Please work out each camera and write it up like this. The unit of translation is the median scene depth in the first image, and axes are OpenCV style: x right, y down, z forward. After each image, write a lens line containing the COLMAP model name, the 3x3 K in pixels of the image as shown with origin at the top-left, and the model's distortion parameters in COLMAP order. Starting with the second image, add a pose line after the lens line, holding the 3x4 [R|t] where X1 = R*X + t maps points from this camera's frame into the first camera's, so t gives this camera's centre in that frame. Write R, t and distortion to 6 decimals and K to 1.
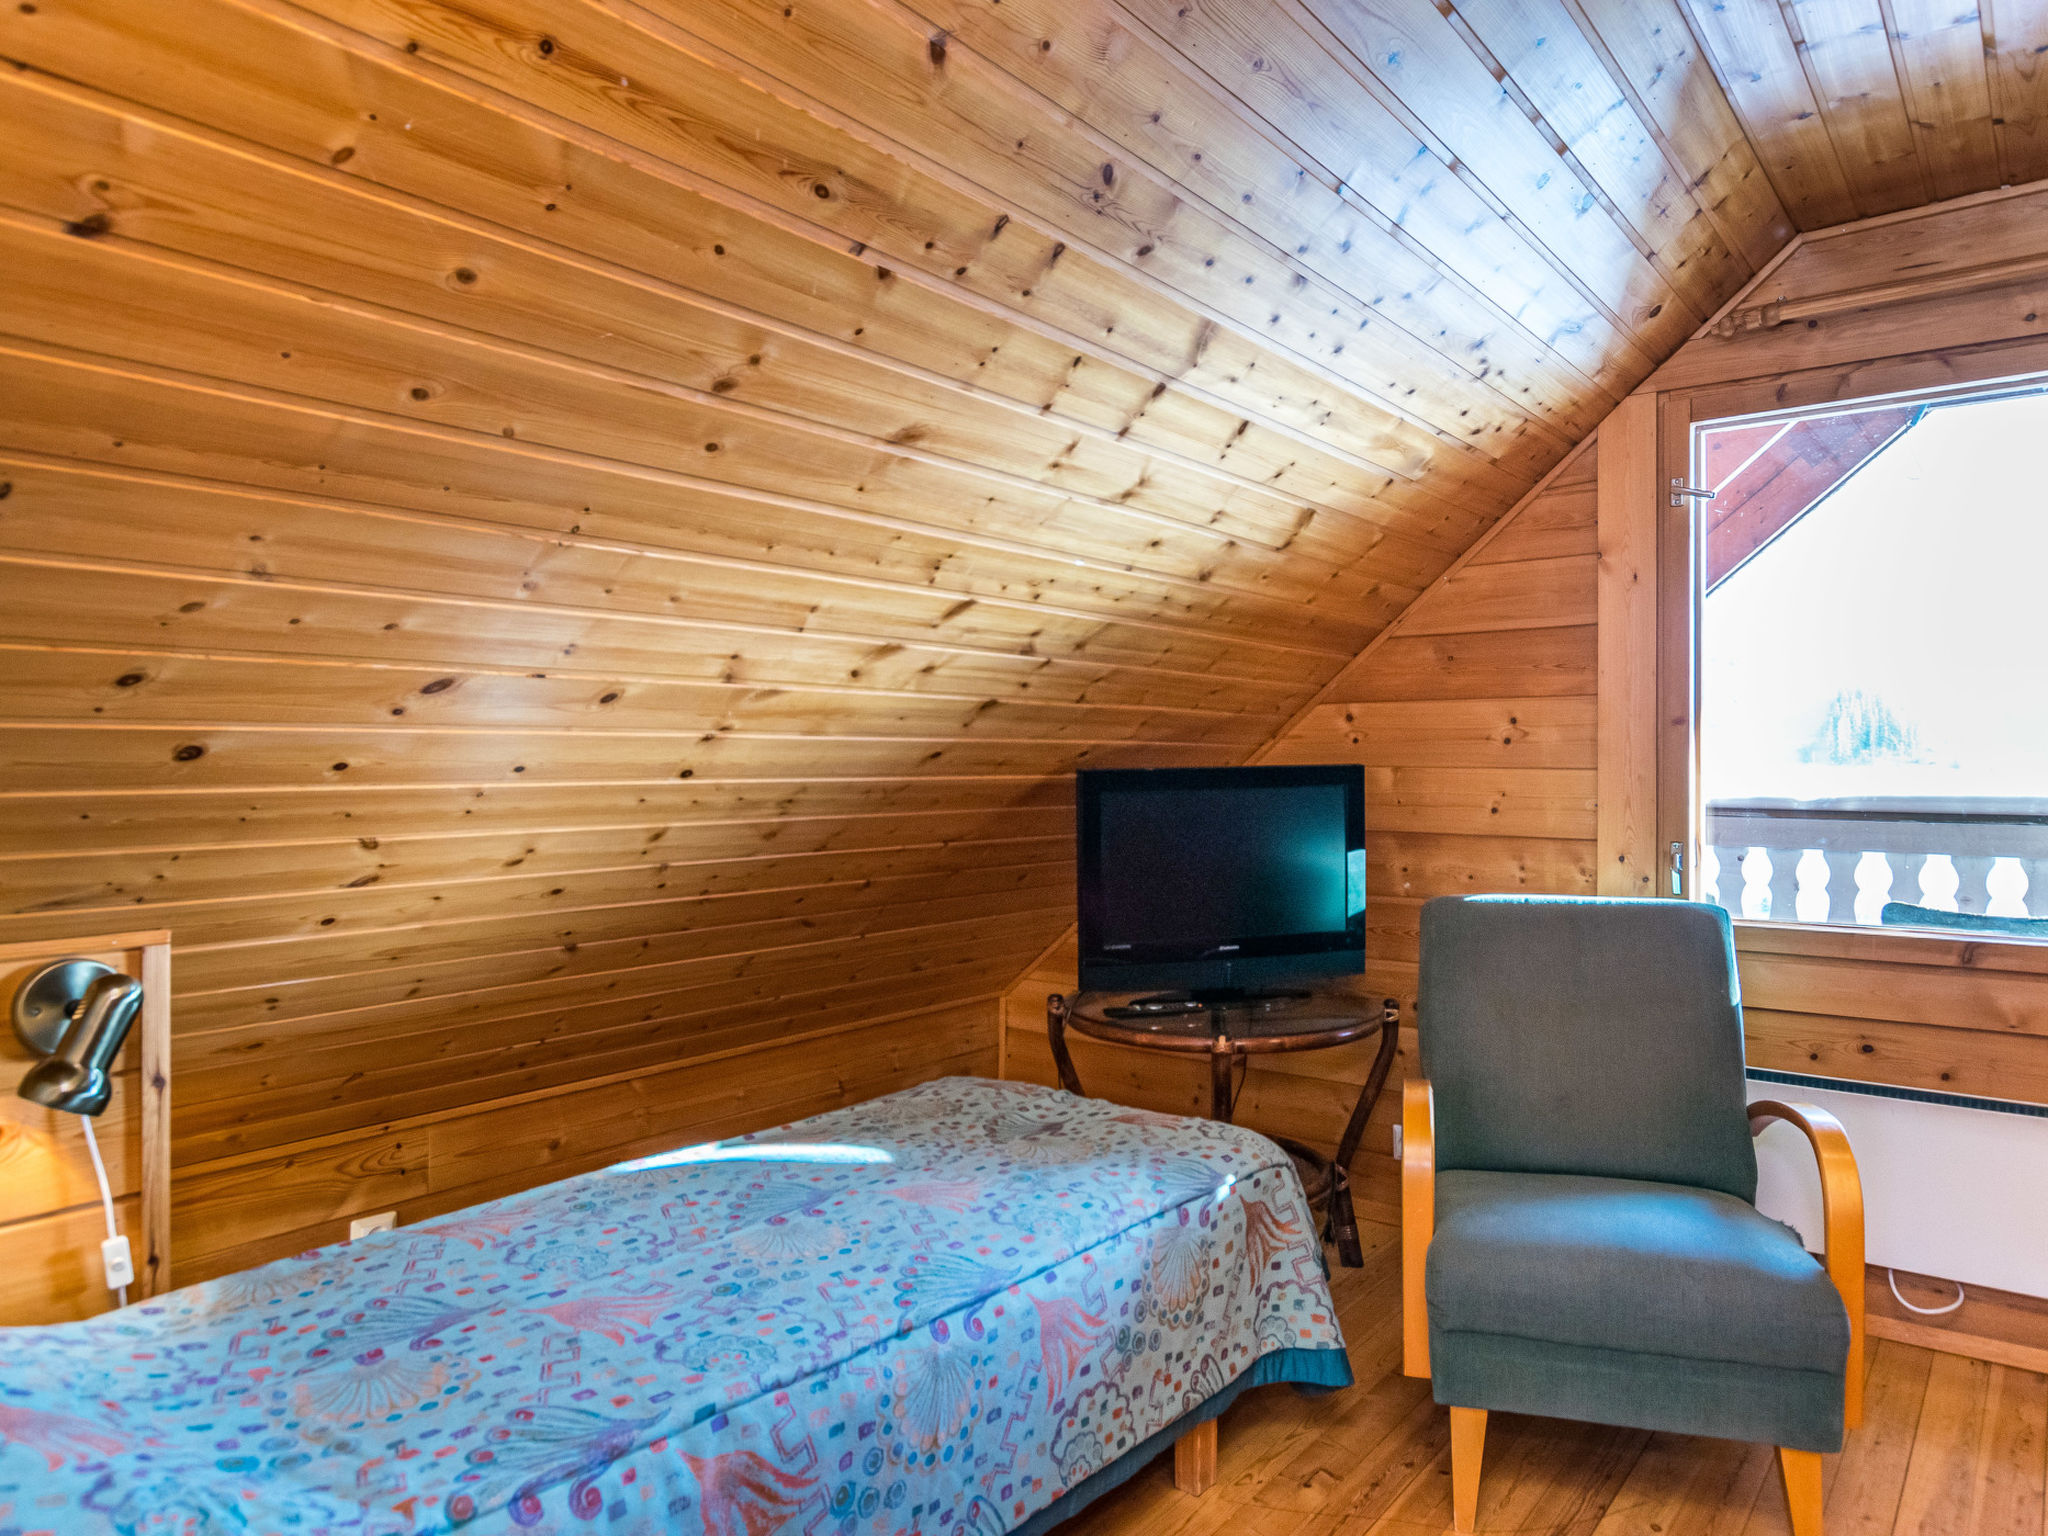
lens RADIAL K [[1338.7, 0, 1025.1], [0, 1338.7, 775.0], [0, 0, 1]] dist [0.000980, 0.000438]
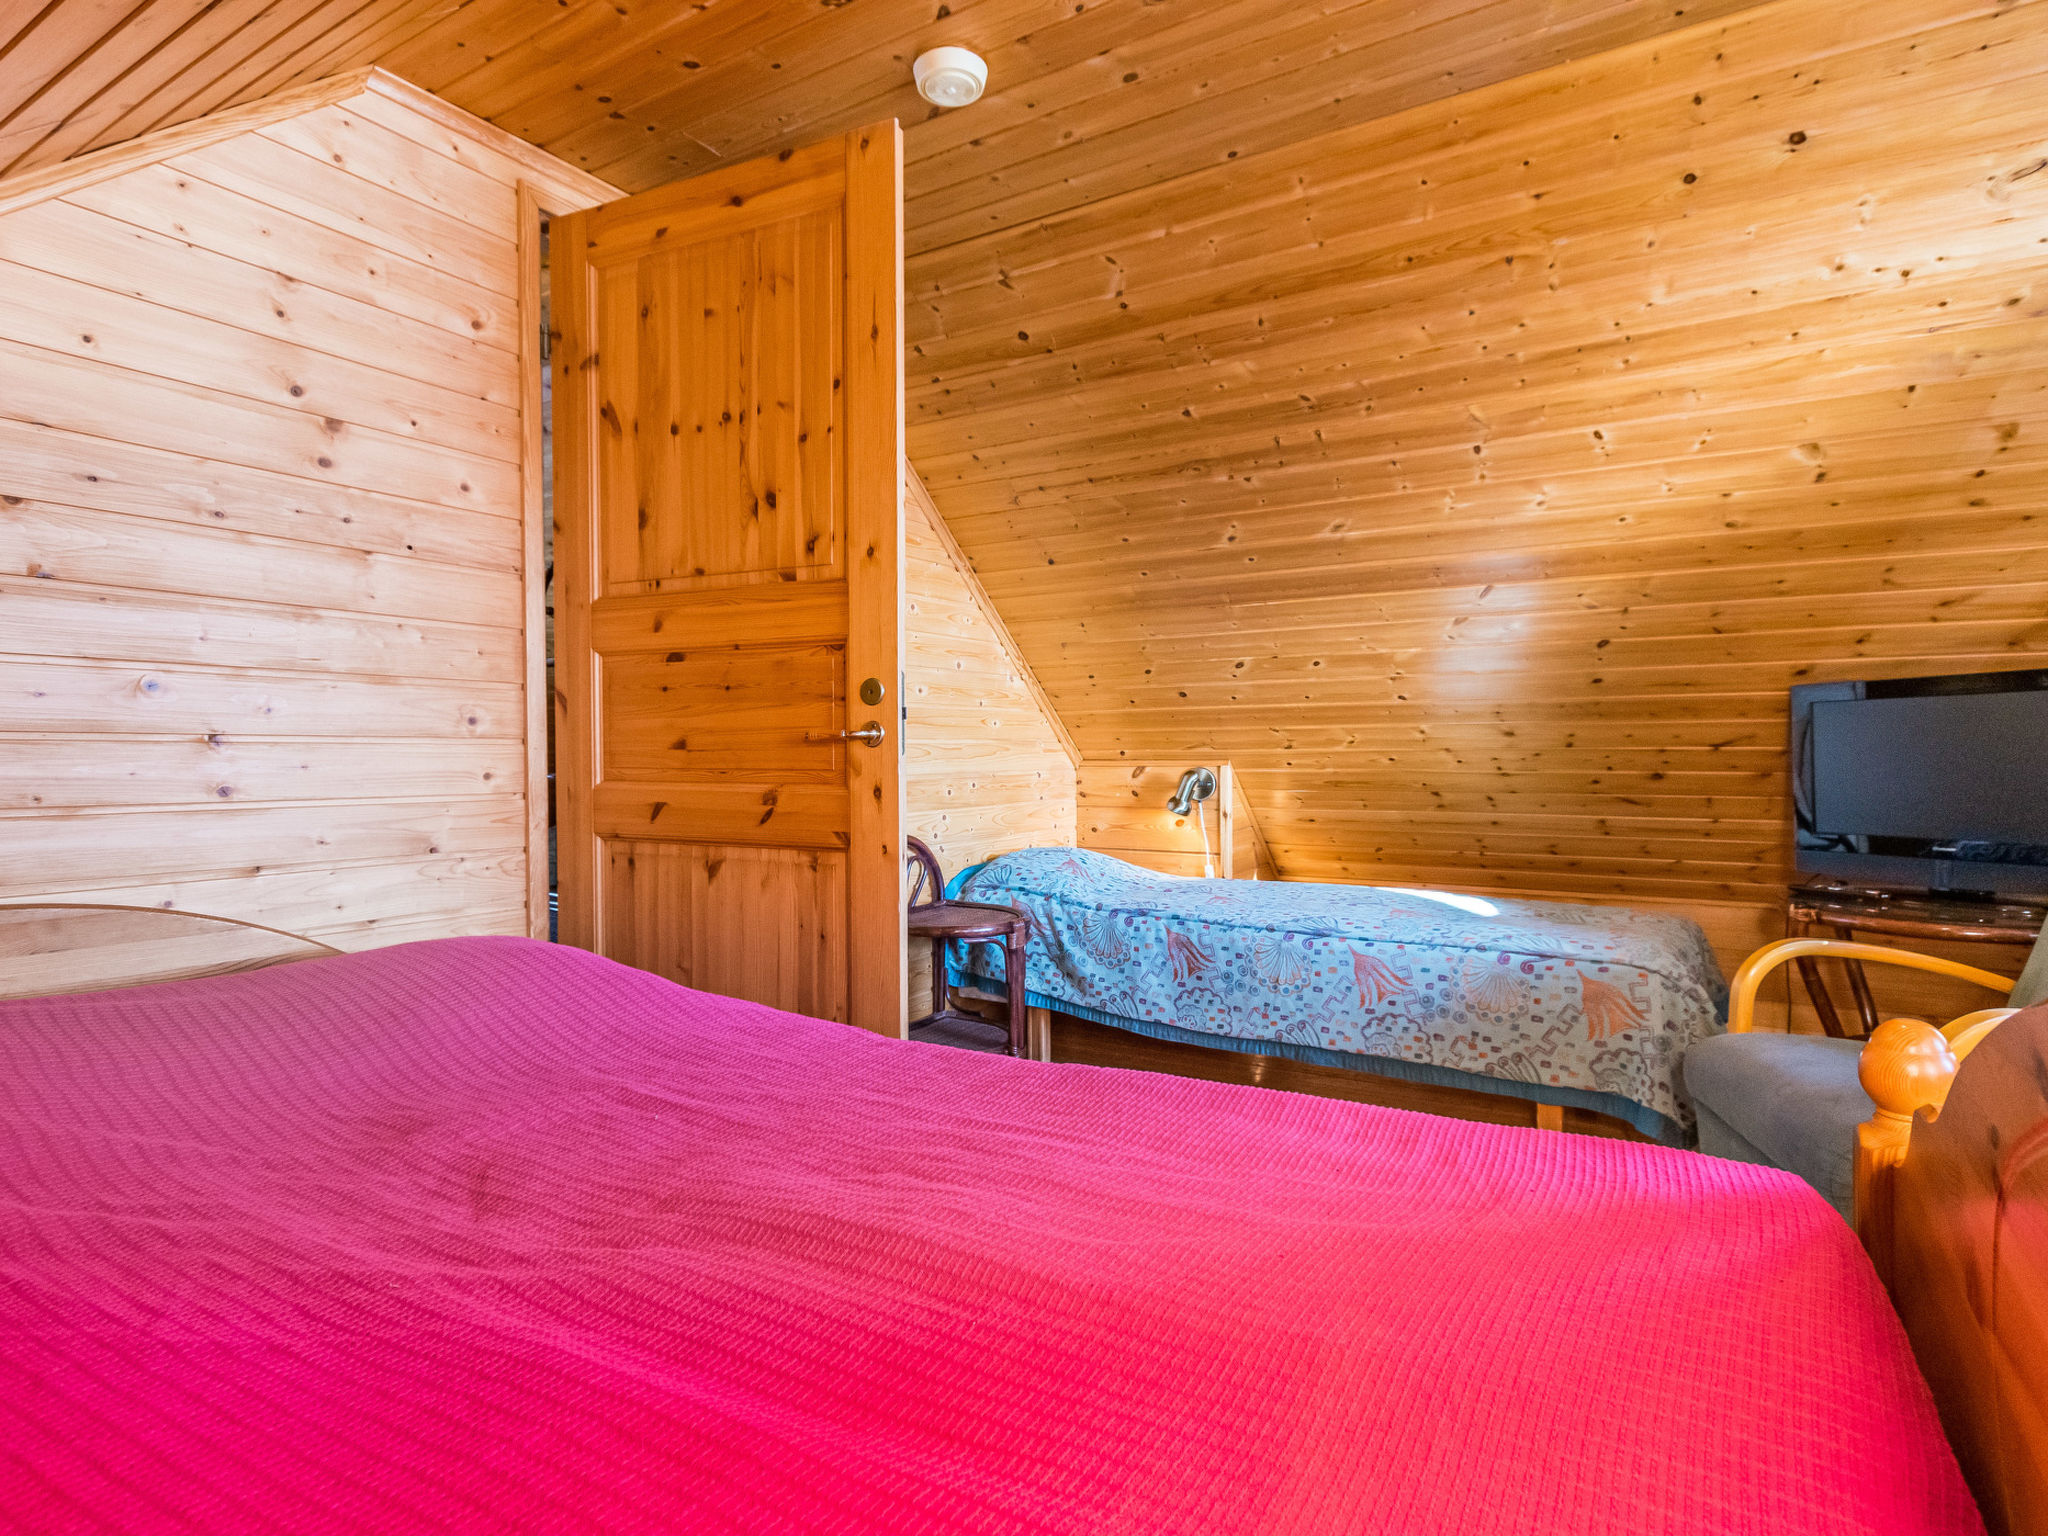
lens RADIAL K [[1106.5, 0, 1027.7], [0, 1106.5, 764.4], [0, 0, 1]] dist [-0.000153, 0.000119]
pose [[0.106902, 0.015167, -0.994154, 1.366206], [-0.005885, 0.999876, 0.014621, 0.080532], [0.994252, 0.004287, 0.106978, 0.290085]]
